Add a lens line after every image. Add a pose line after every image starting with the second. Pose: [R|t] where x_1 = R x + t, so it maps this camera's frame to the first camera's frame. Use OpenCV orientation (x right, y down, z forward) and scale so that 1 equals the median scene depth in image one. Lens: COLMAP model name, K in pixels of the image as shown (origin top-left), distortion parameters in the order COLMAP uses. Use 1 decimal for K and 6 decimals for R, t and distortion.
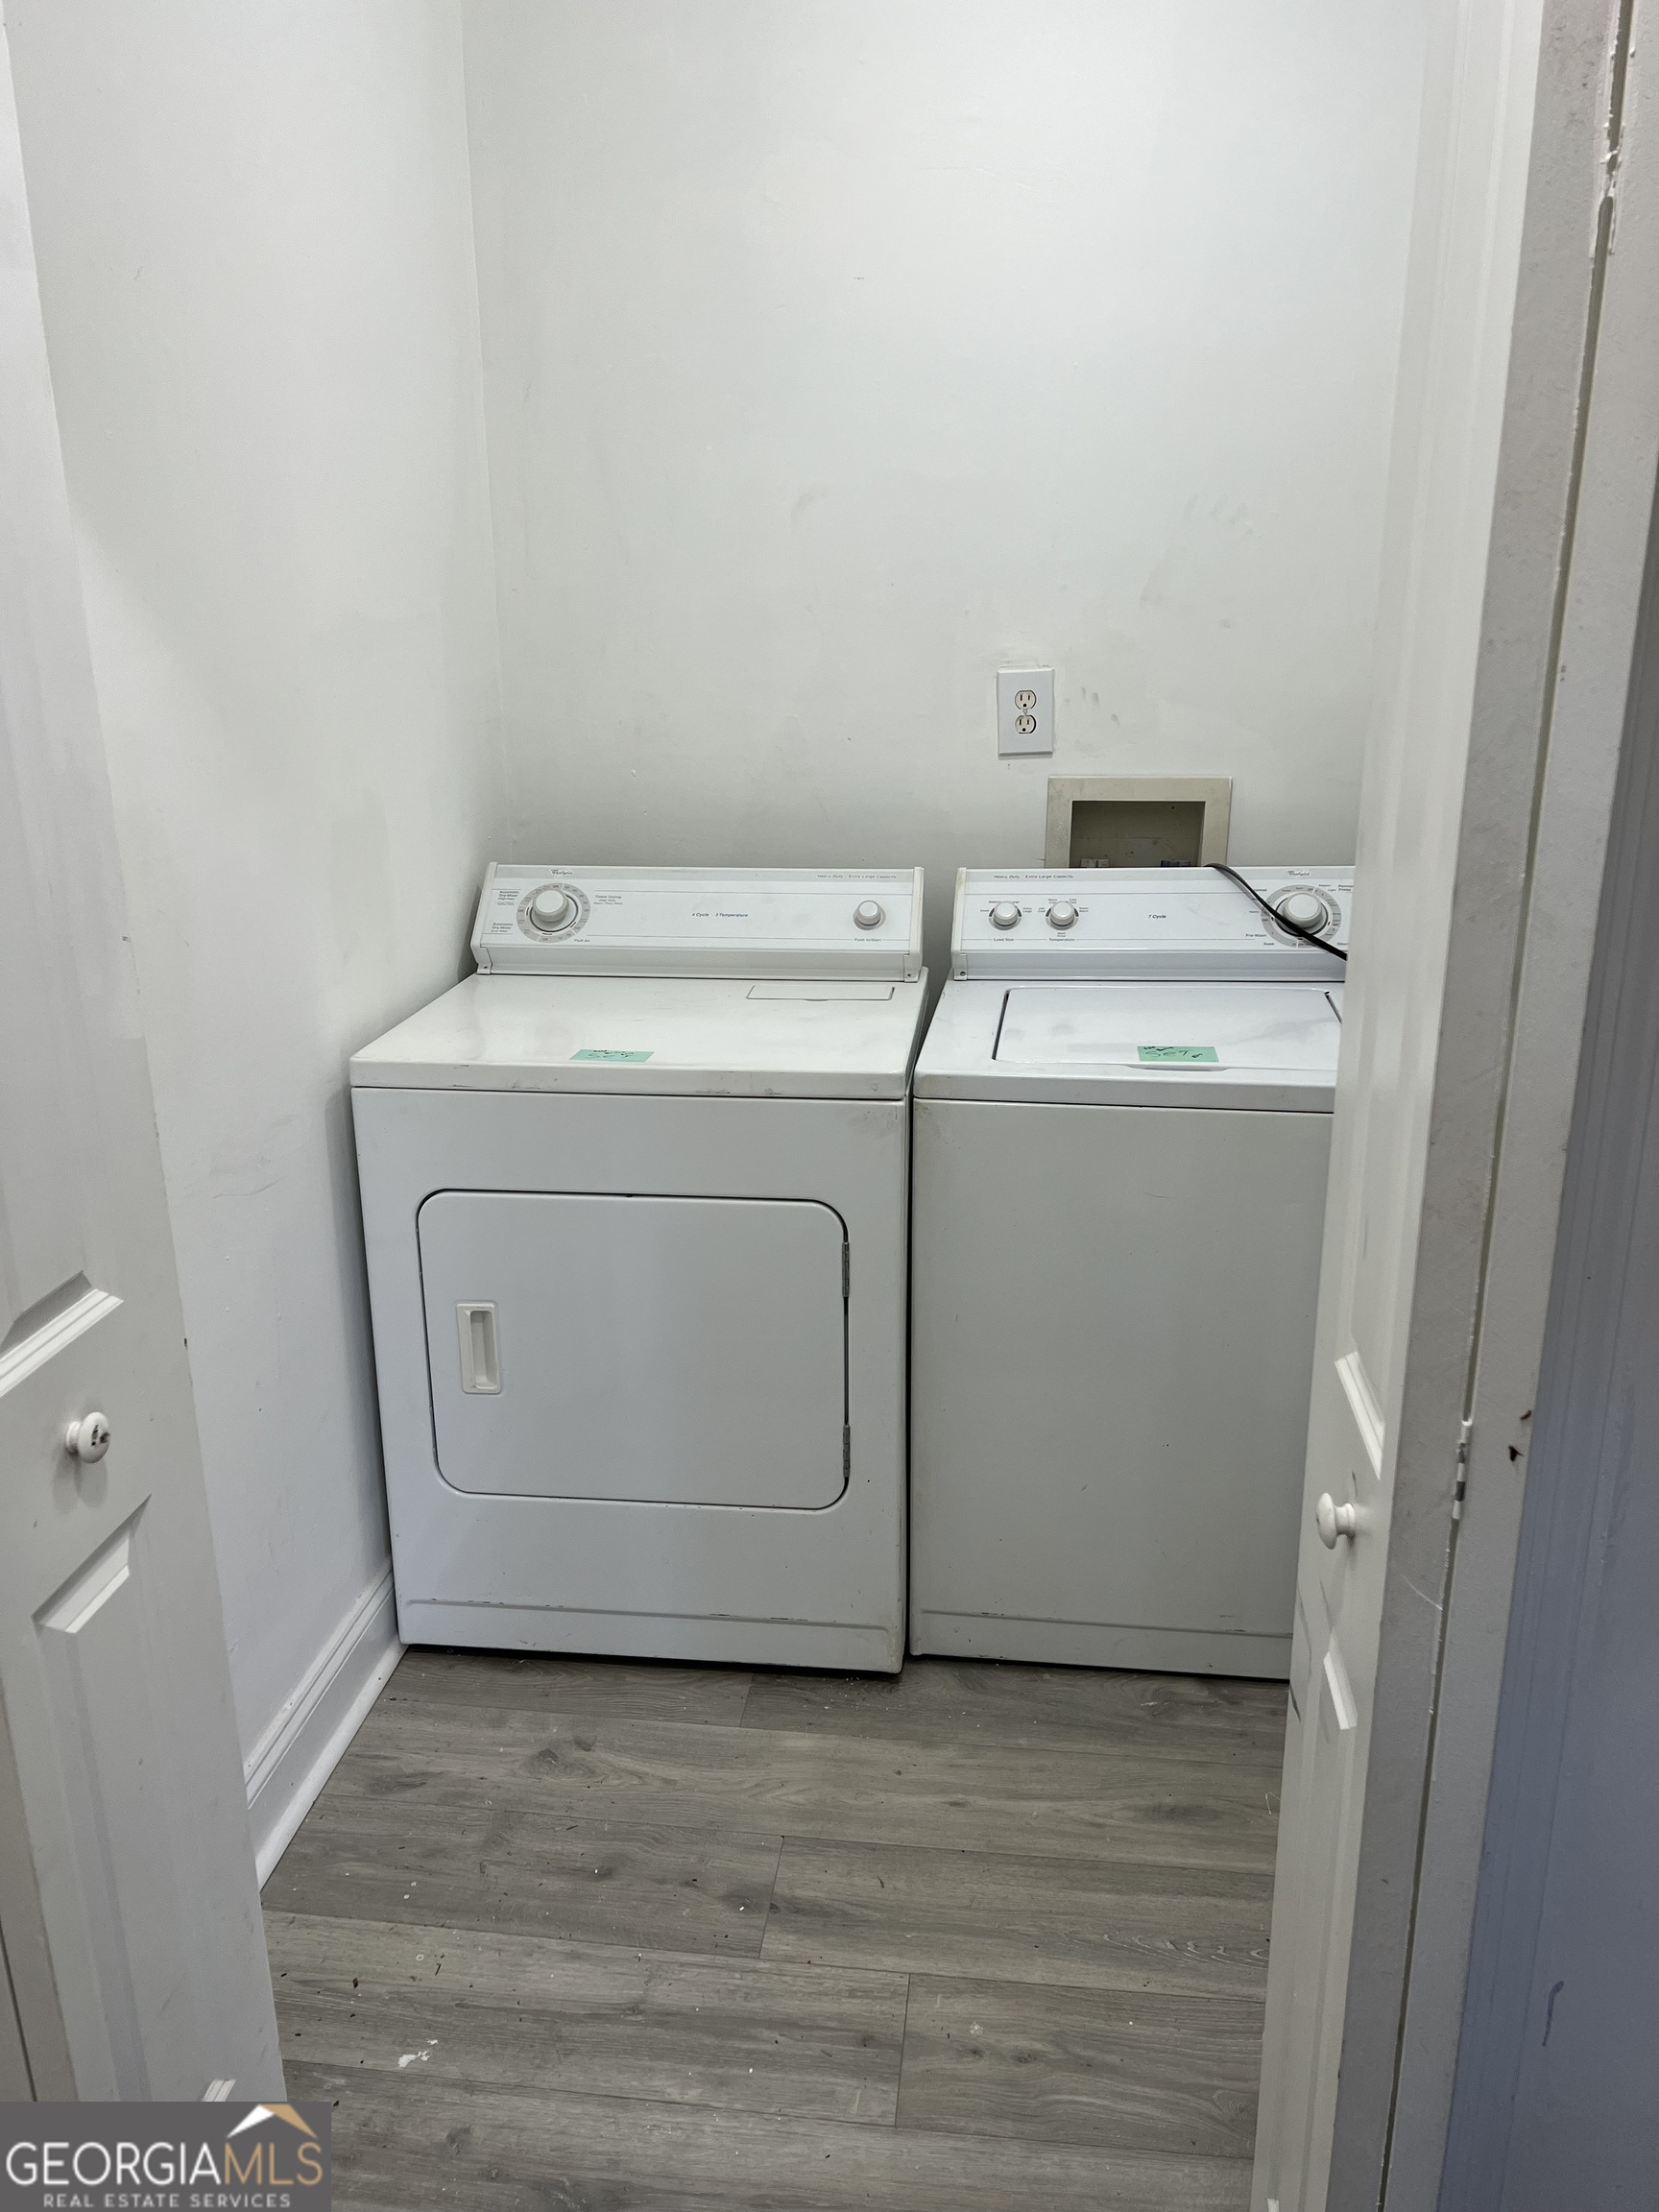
lens RADIAL K [[1672.4, 0, 860.9], [0, 1672.4, 1061.1], [0, 0, 1]] dist [0.099959, -0.196326]
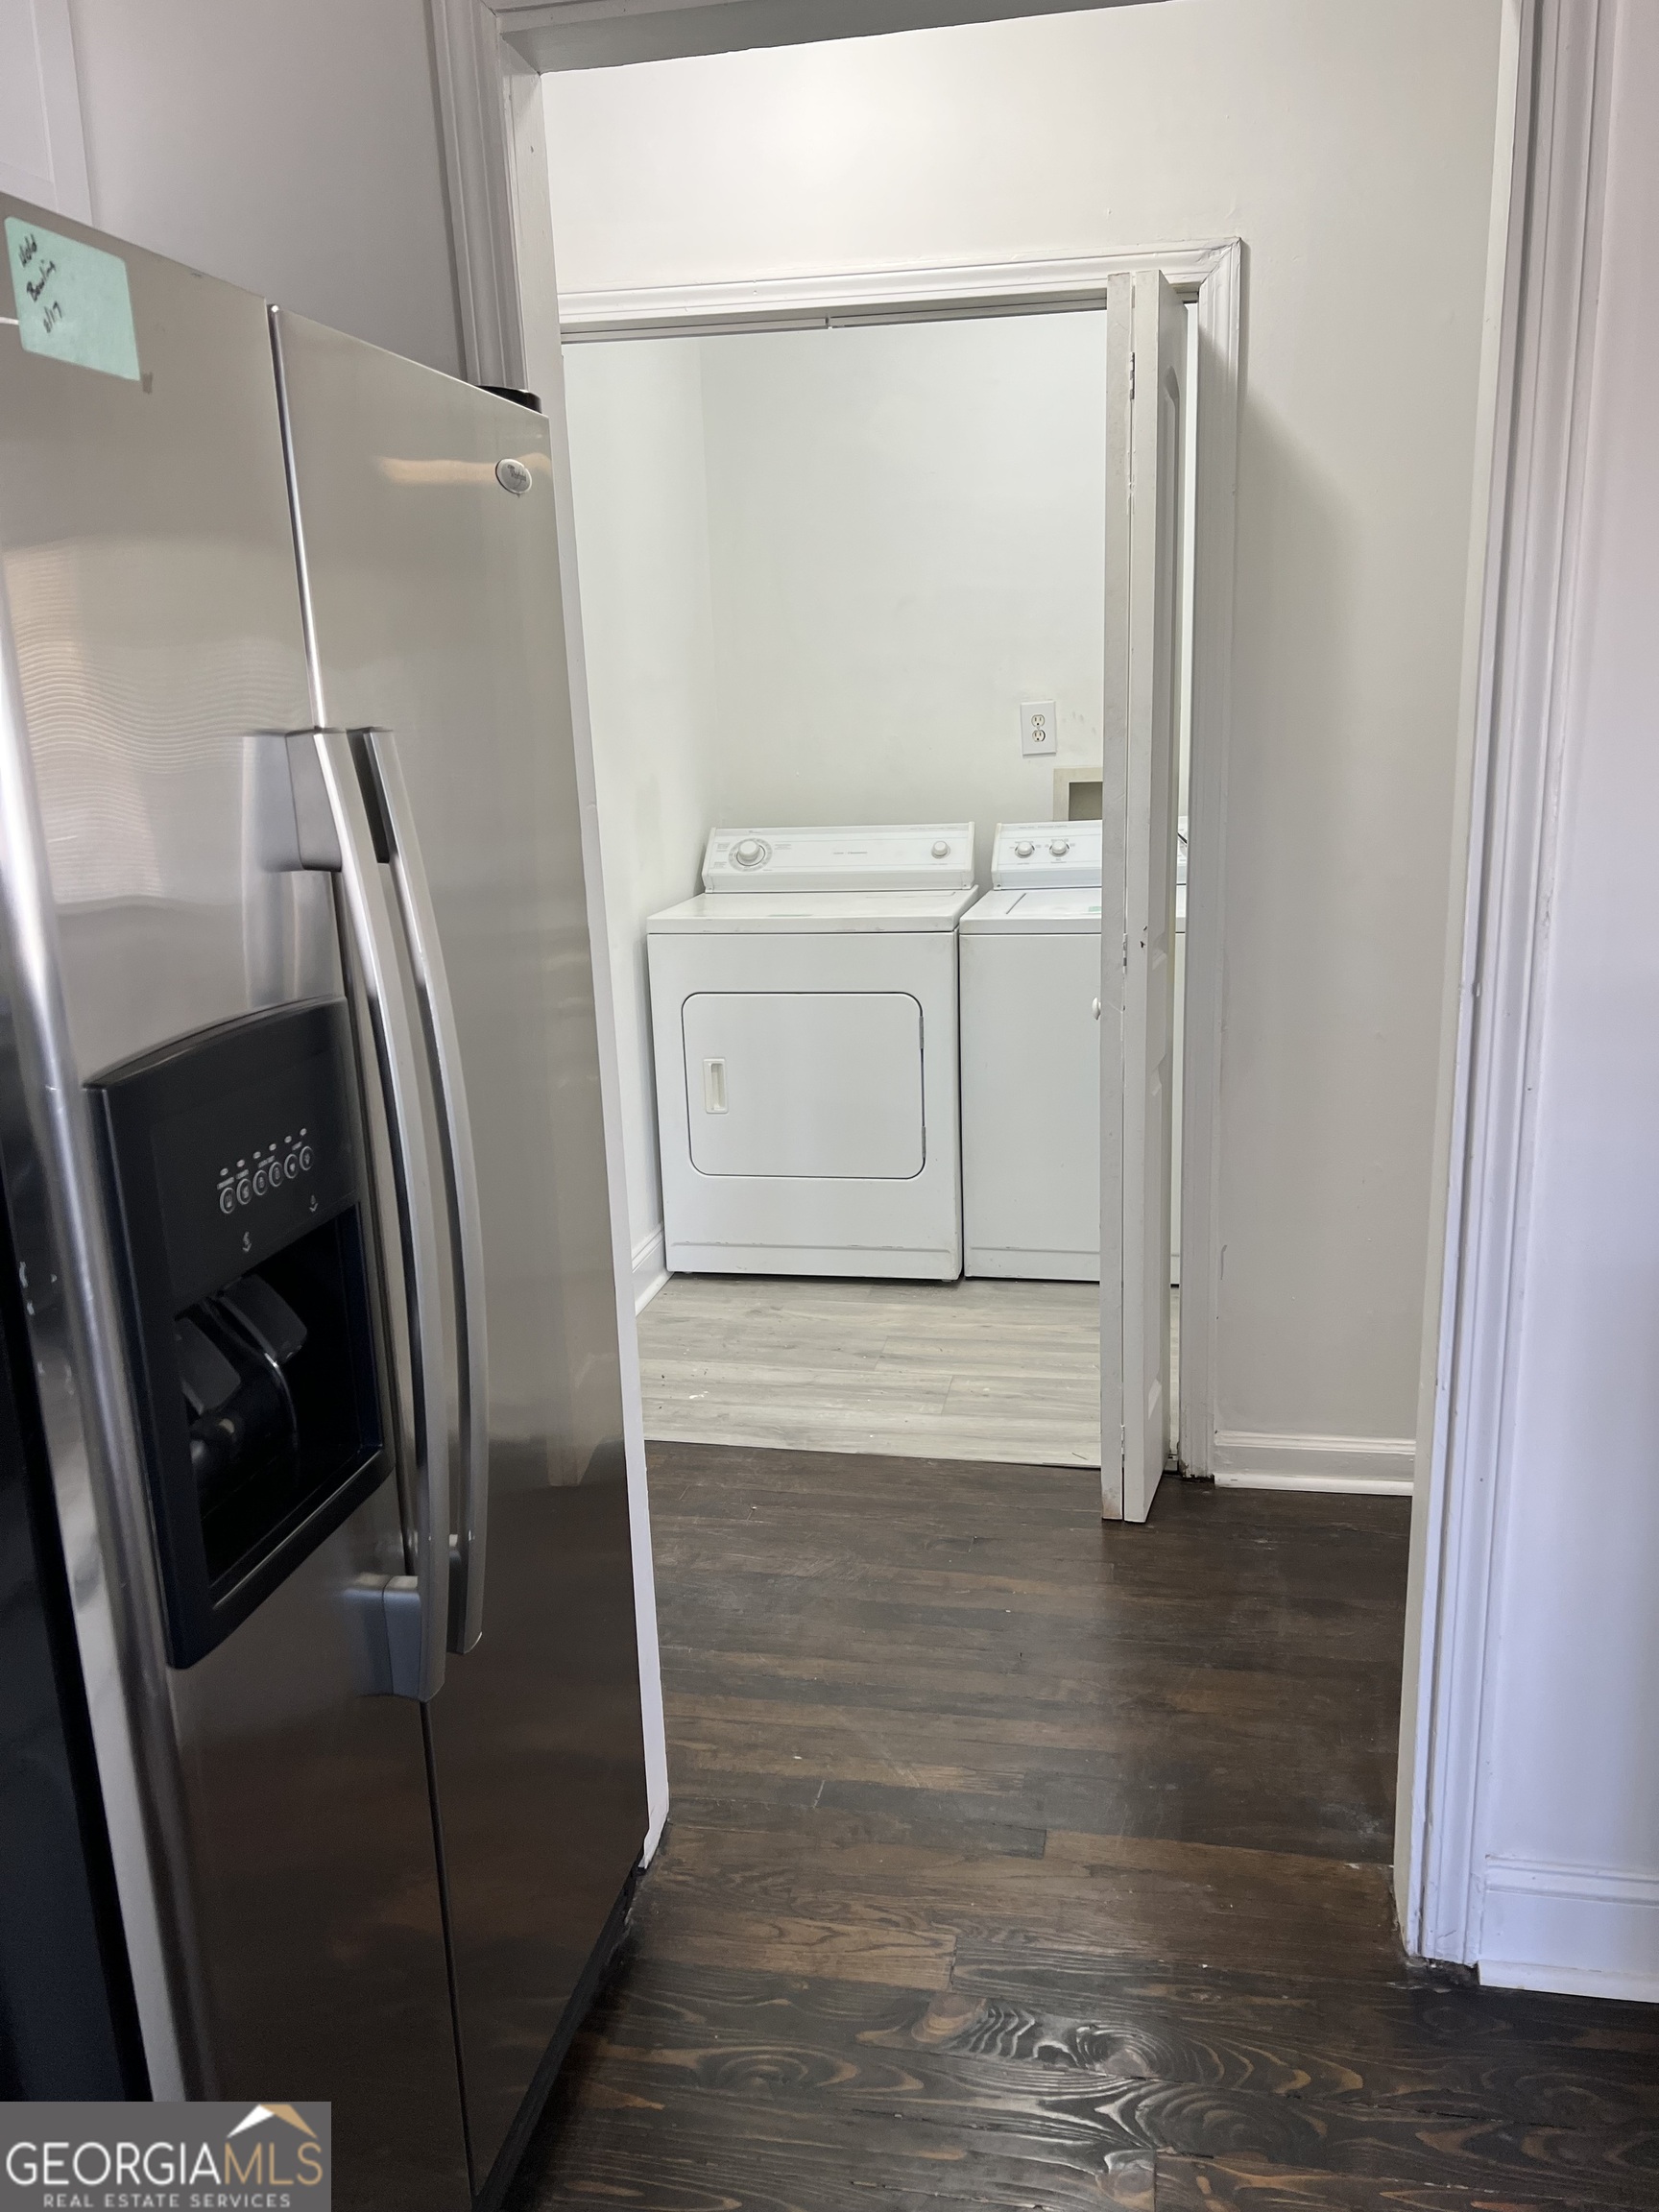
lens RADIAL K [[1676.2, 0, 829.5], [0, 1676.2, 1106.0], [0, 0, 1]] dist [0.023198, -0.005749]
pose [[0.995272, -0.006867, -0.096885, 0.059061], [0.003221, 0.999283, -0.037737, 0.246026], [0.097075, 0.037247, 0.994580, -0.698362]]
